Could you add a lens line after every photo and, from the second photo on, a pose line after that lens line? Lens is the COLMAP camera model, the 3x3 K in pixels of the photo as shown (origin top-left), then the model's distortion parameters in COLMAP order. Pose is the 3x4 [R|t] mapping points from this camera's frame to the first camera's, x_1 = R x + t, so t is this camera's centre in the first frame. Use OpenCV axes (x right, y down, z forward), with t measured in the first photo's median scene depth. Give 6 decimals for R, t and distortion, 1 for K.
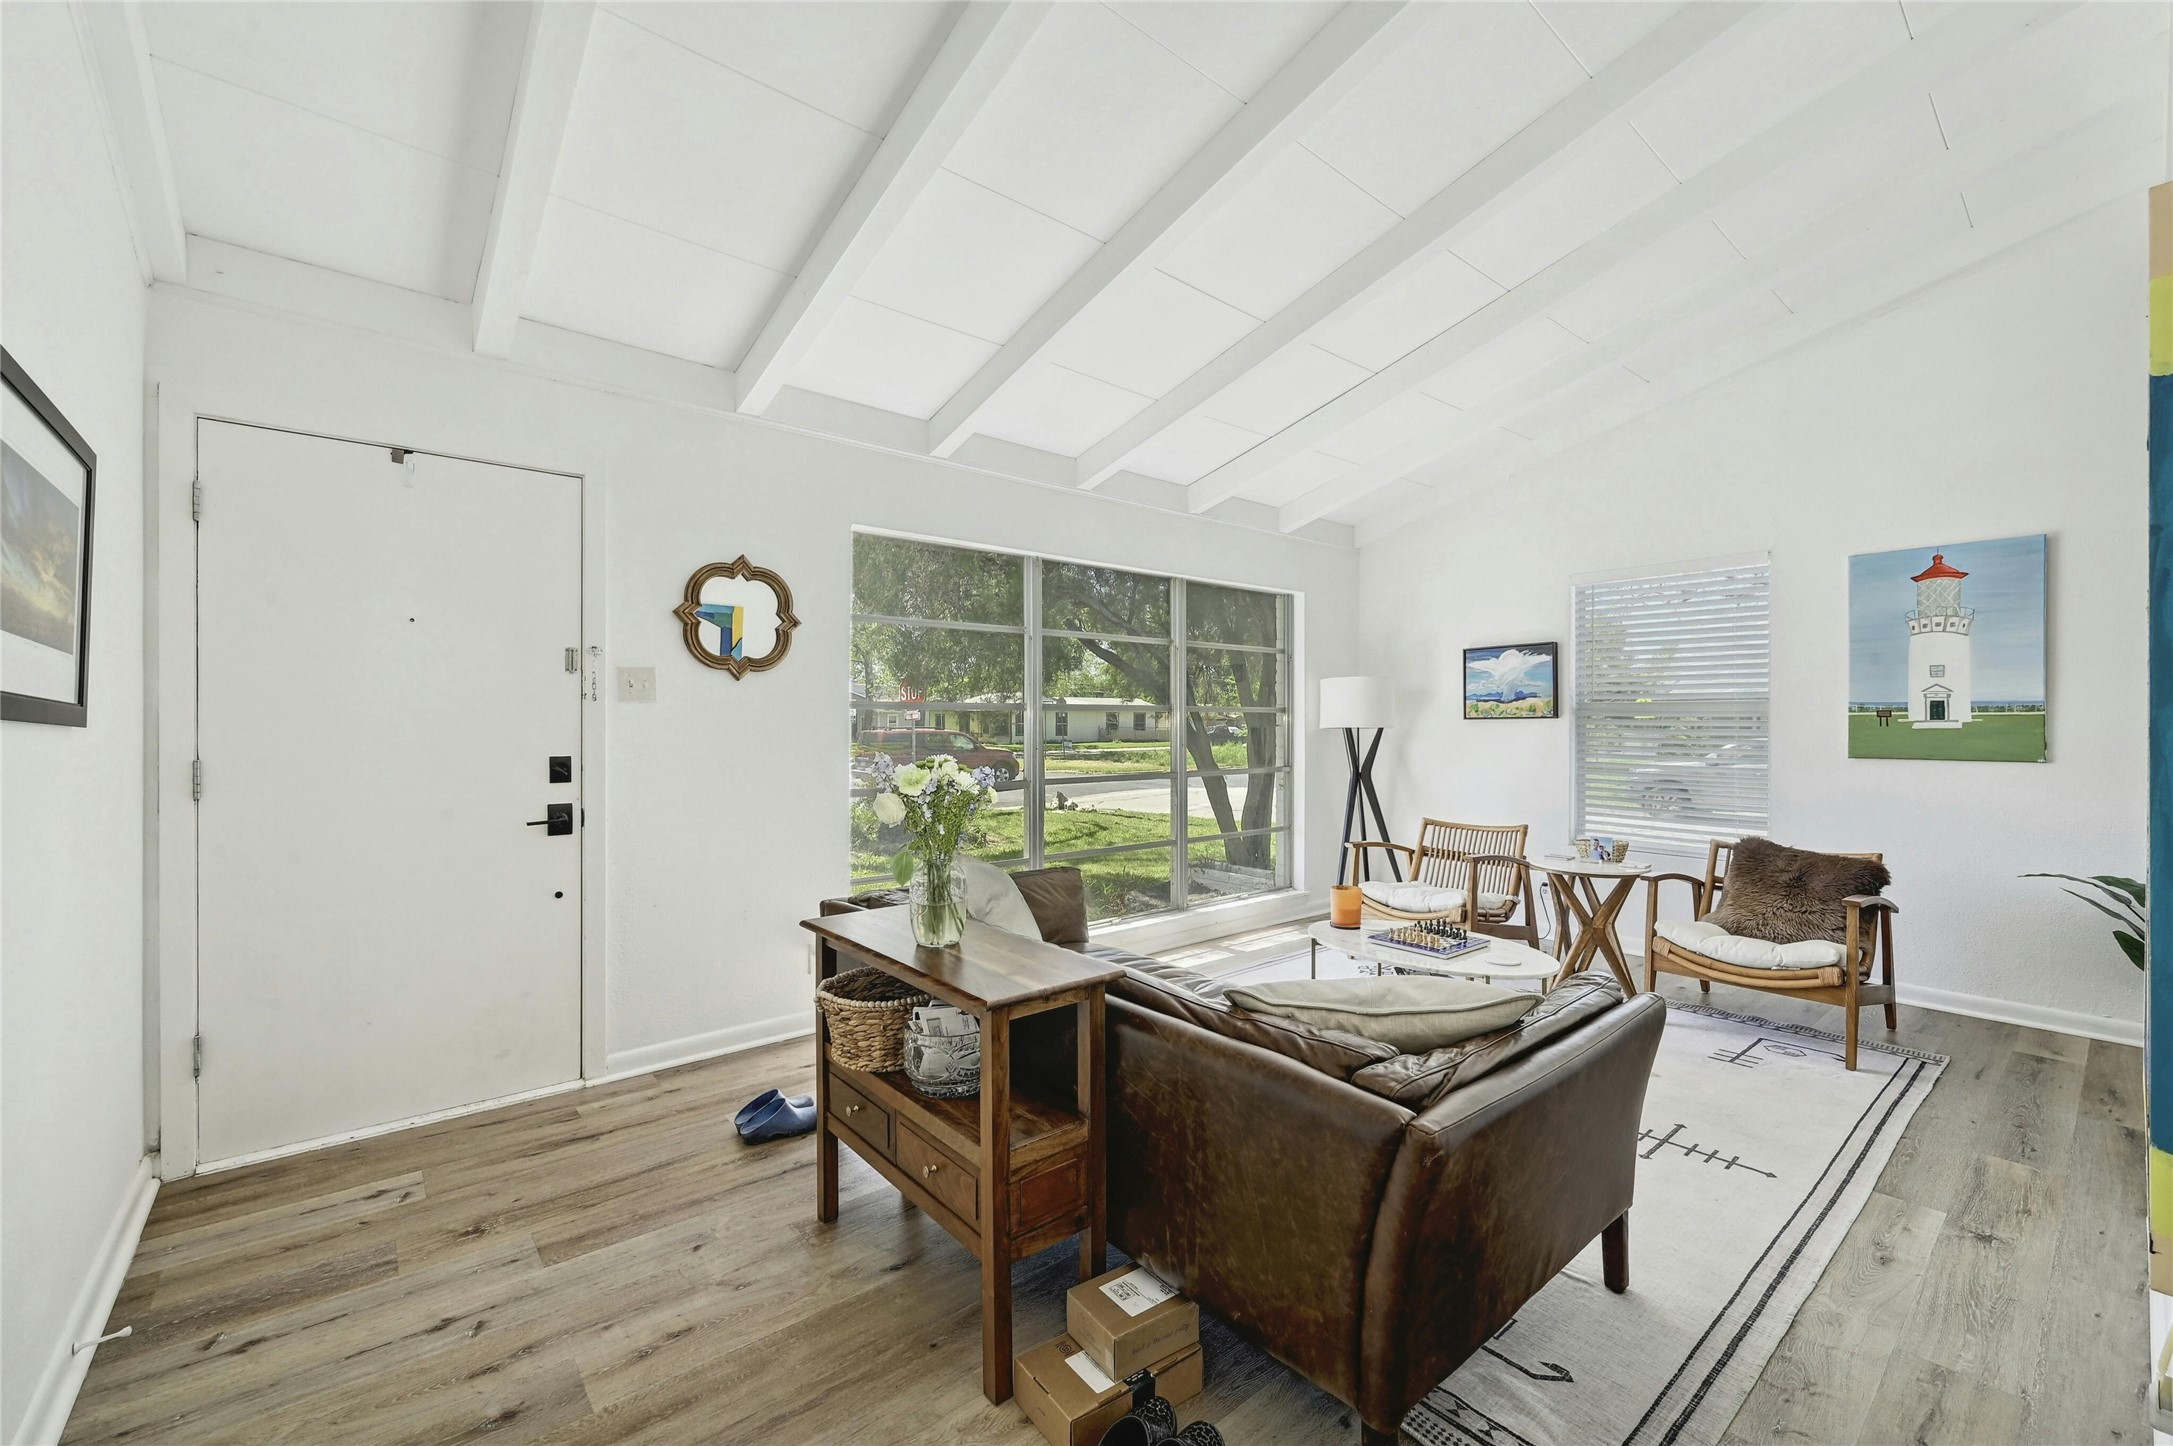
lens RADIAL K [[889.5, 0, 1086.5], [0, 889.5, 723.0], [0, 0, 1]] dist [0.000402, -0.000285]
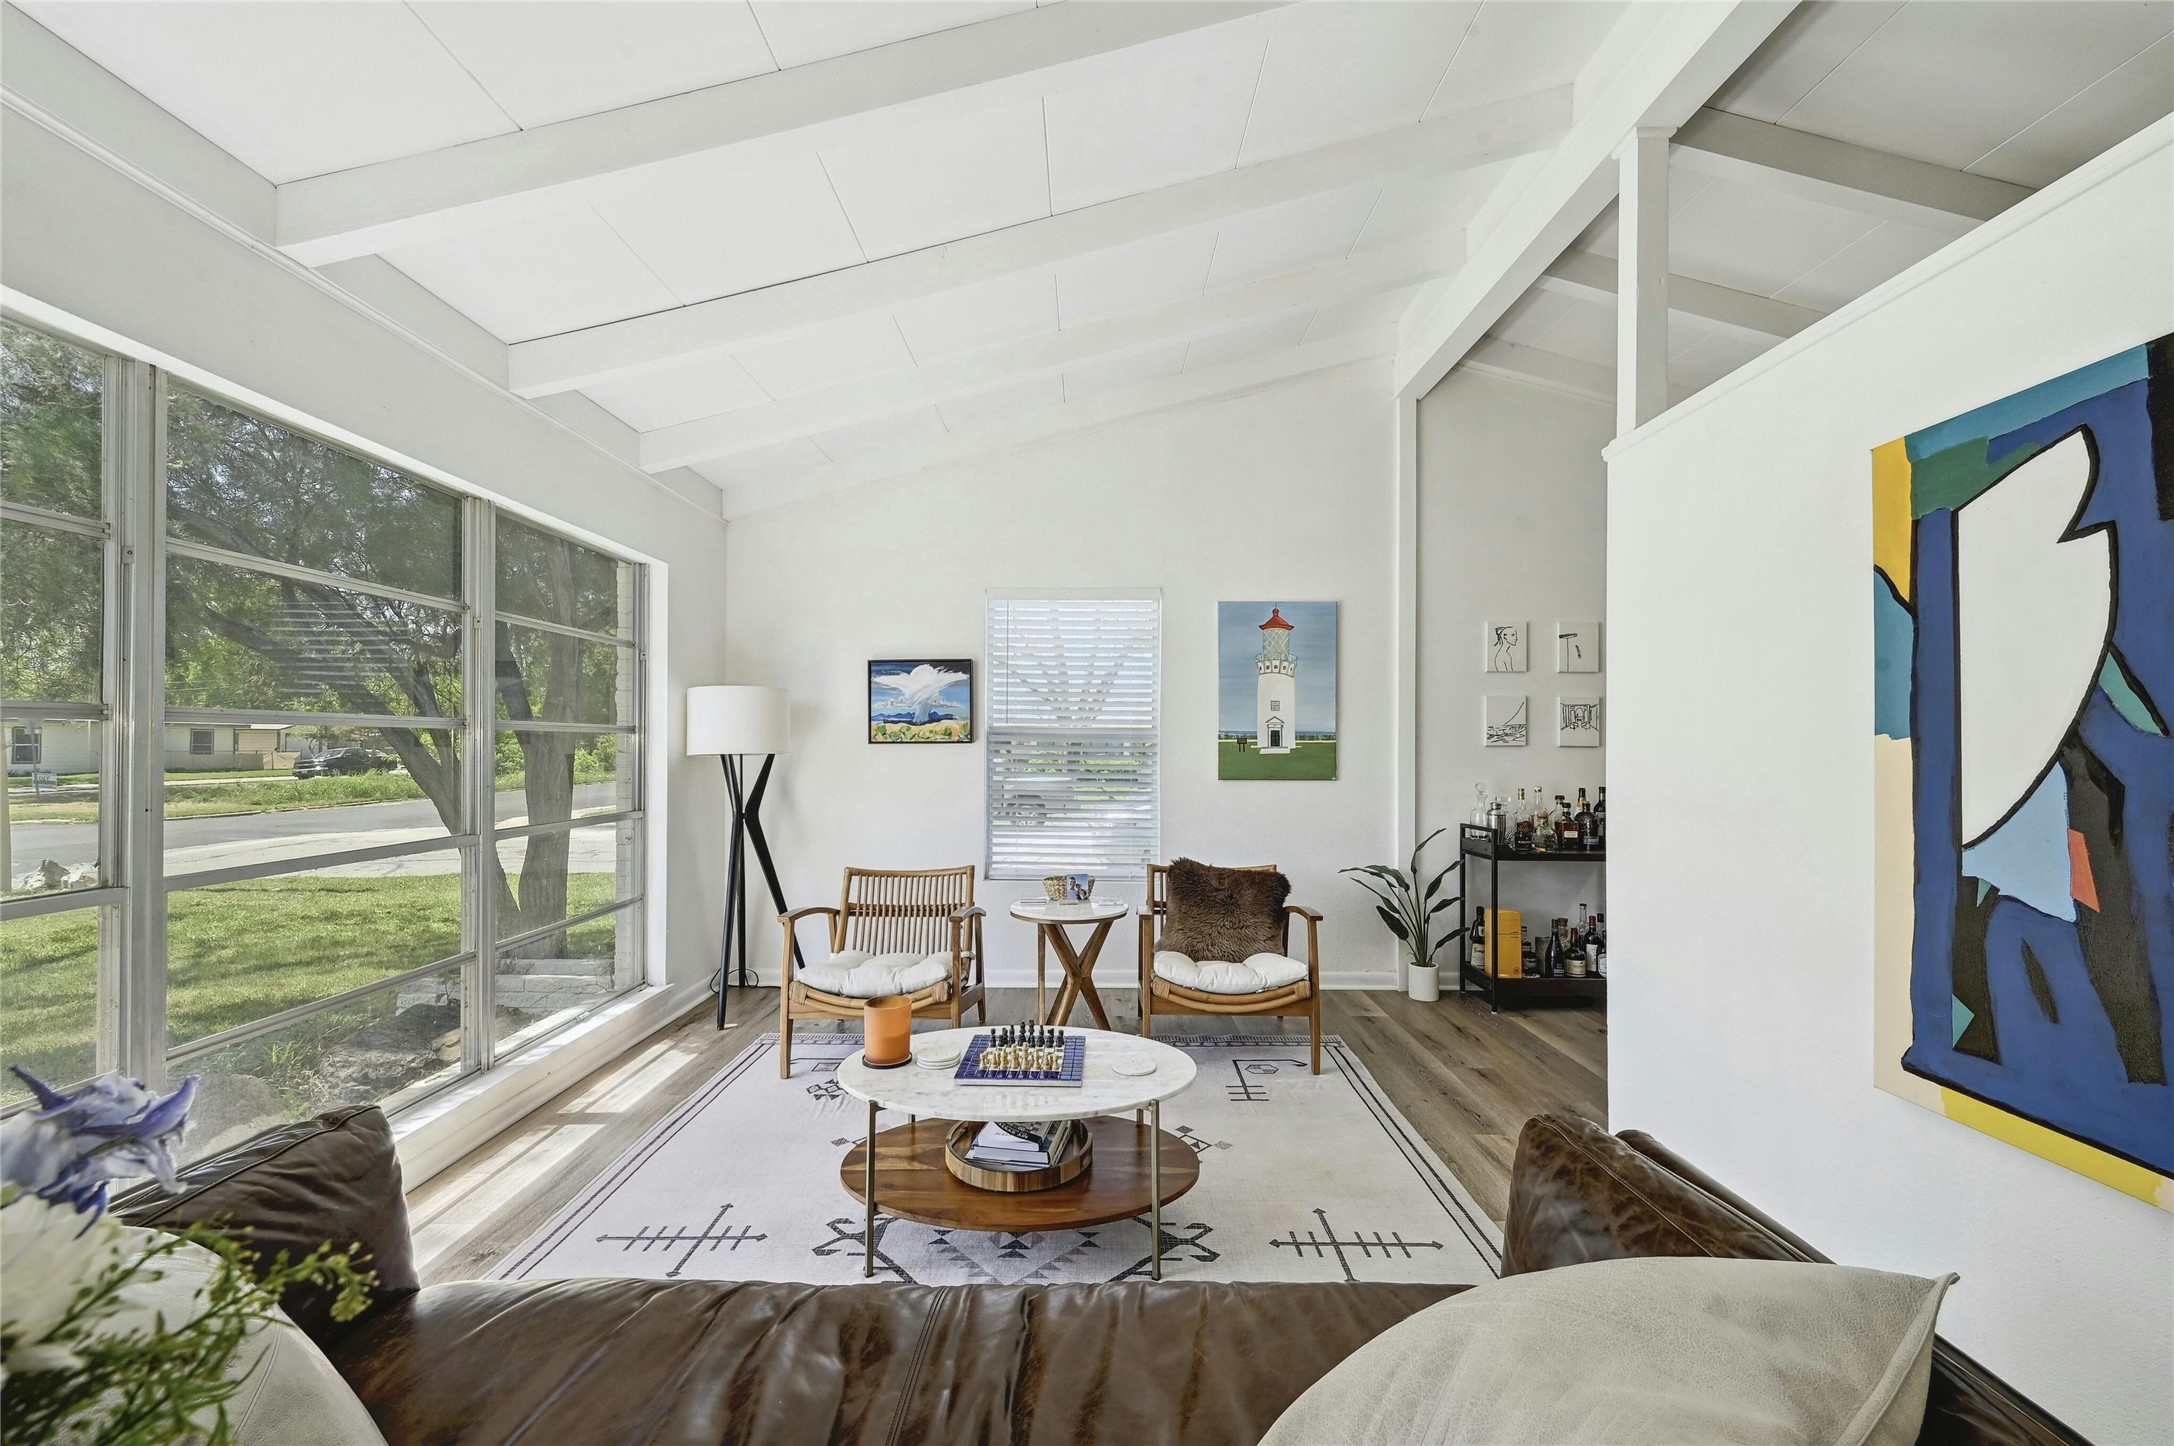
lens RADIAL K [[866.0, 0, 1088.5], [0, 866.0, 744.7], [0, 0, 1]] dist [0.013483, -0.000016]
pose [[0.646702, 0.002421, 0.762739, -0.092697], [-0.003312, 0.999994, -0.000365, -0.004642], [-0.762735, -0.002290, 0.646707, 0.422196]]
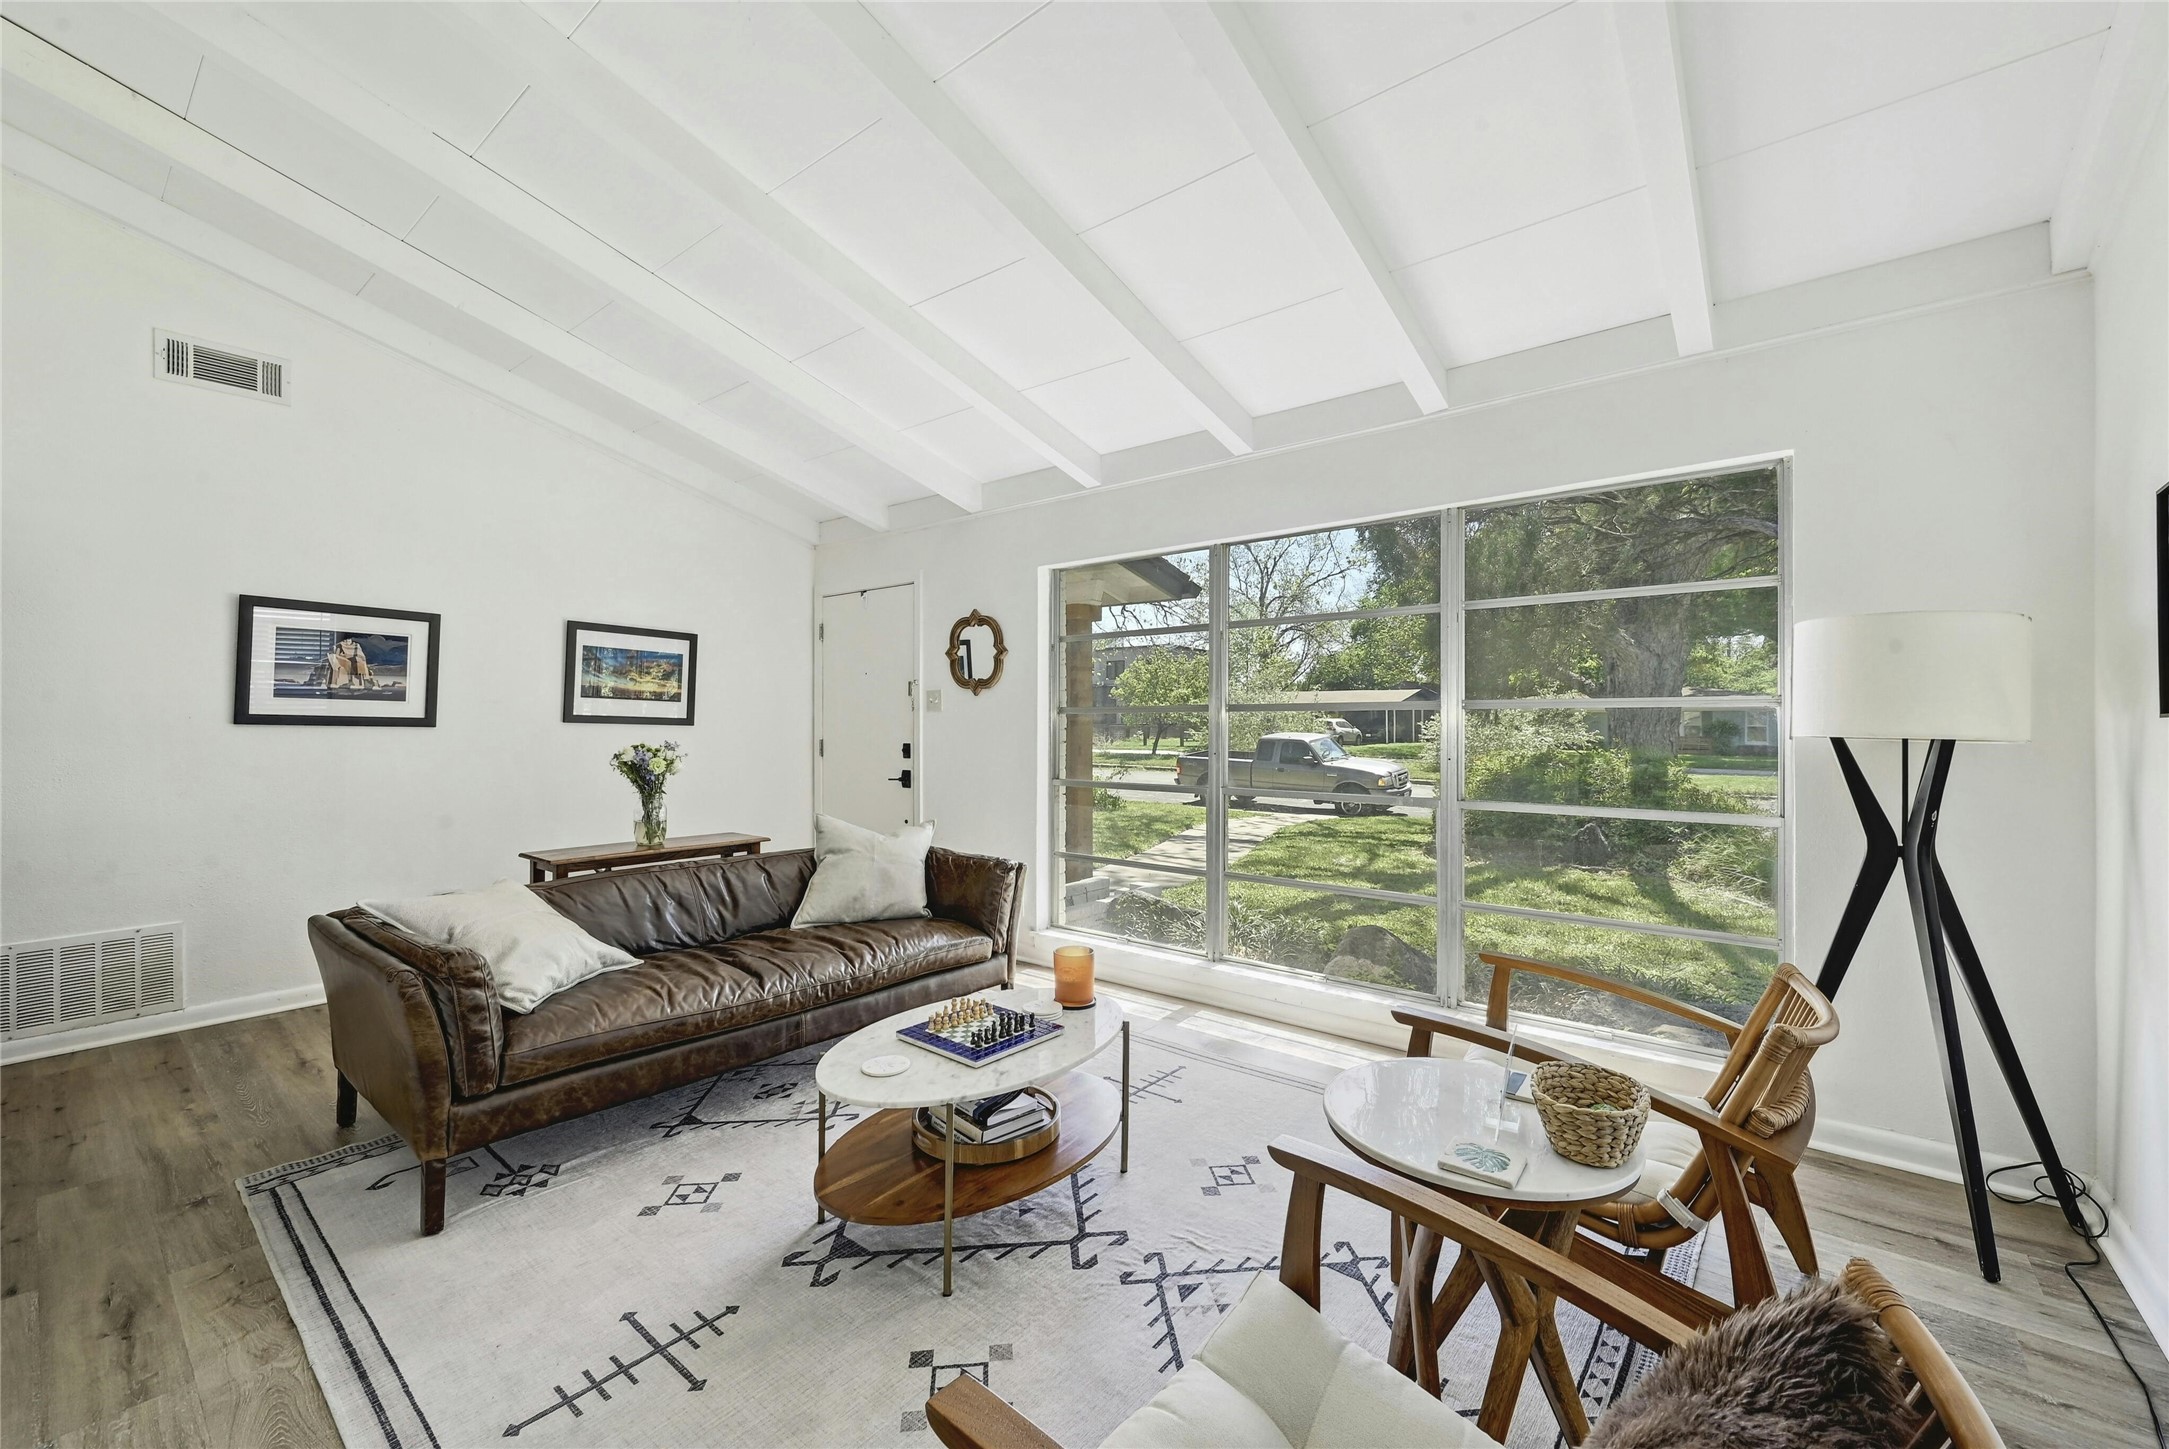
lens RADIAL K [[867.4, 0, 1088.5], [0, 867.4, 715.9], [0, 0, 1]] dist [-0.001734, -0.000596]
pose [[0.185365, -0.010365, -0.982615, 0.889430], [-0.000590, 0.999943, -0.010659, 0.001020], [0.982670, 0.002556, 0.185348, 0.785618]]
